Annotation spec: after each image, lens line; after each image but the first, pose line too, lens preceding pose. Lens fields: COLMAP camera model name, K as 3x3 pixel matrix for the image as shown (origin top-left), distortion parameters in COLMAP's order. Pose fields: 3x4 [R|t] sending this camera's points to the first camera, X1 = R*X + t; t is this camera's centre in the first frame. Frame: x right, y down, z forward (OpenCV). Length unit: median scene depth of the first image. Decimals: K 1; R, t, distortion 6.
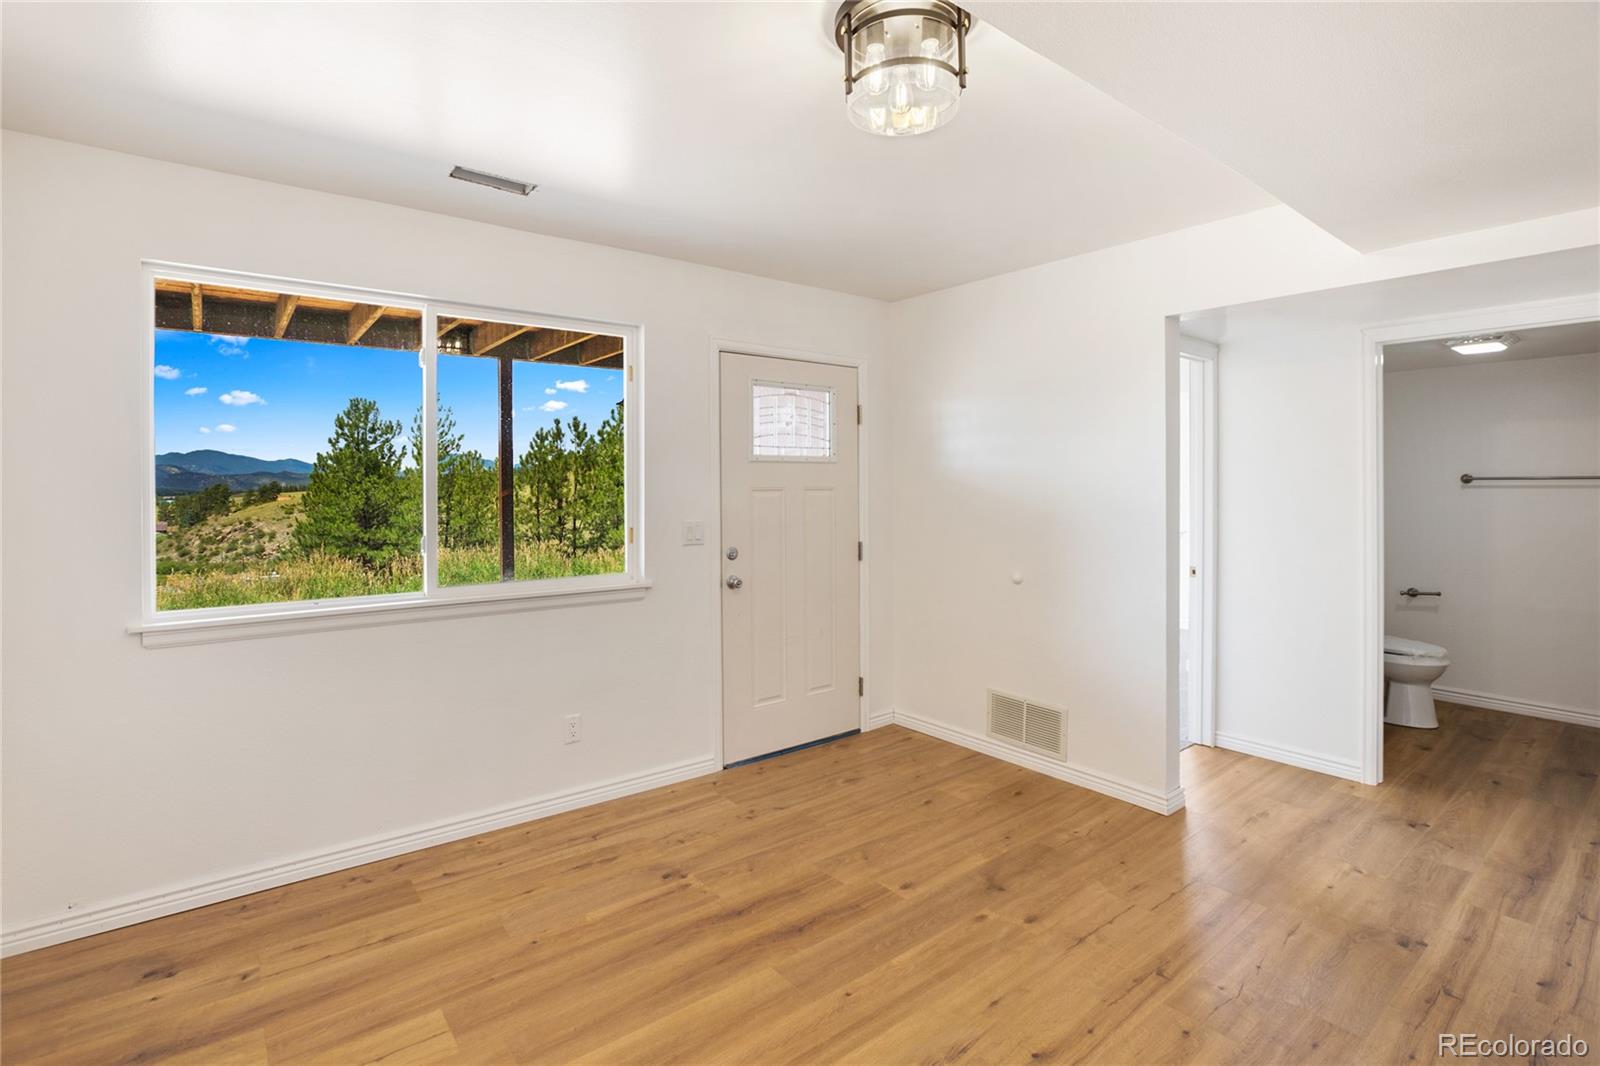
lens RADIAL K [[743.2, 0, 763.3], [0, 743.2, 514.2], [0, 0, 1]] dist [-0.040333, 0.002508]
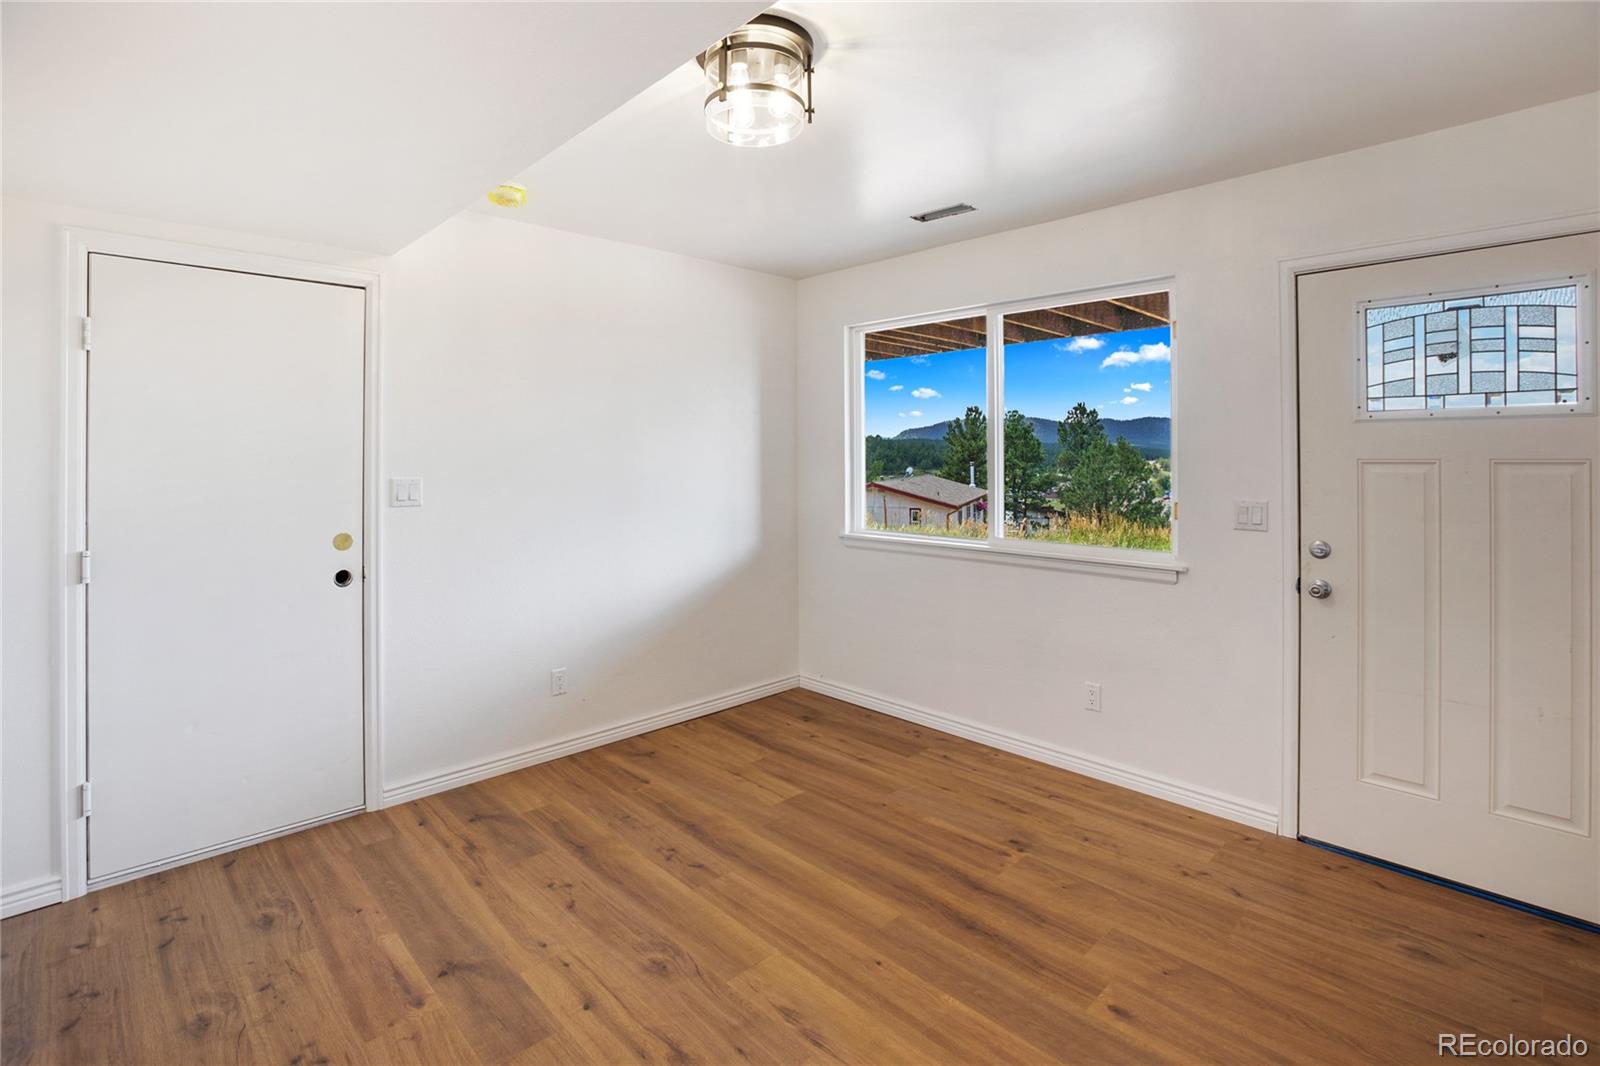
lens RADIAL K [[743.2, 0, 797.2], [0, 743.2, 527.6], [0, 0, 1]] dist [-0.040333, 0.002508]
pose [[0.124498, 0.096475, -0.987518, 0.792966], [-0.030110, 0.995171, 0.093427, -0.024556], [0.991763, 0.018103, 0.126802, 0.569537]]
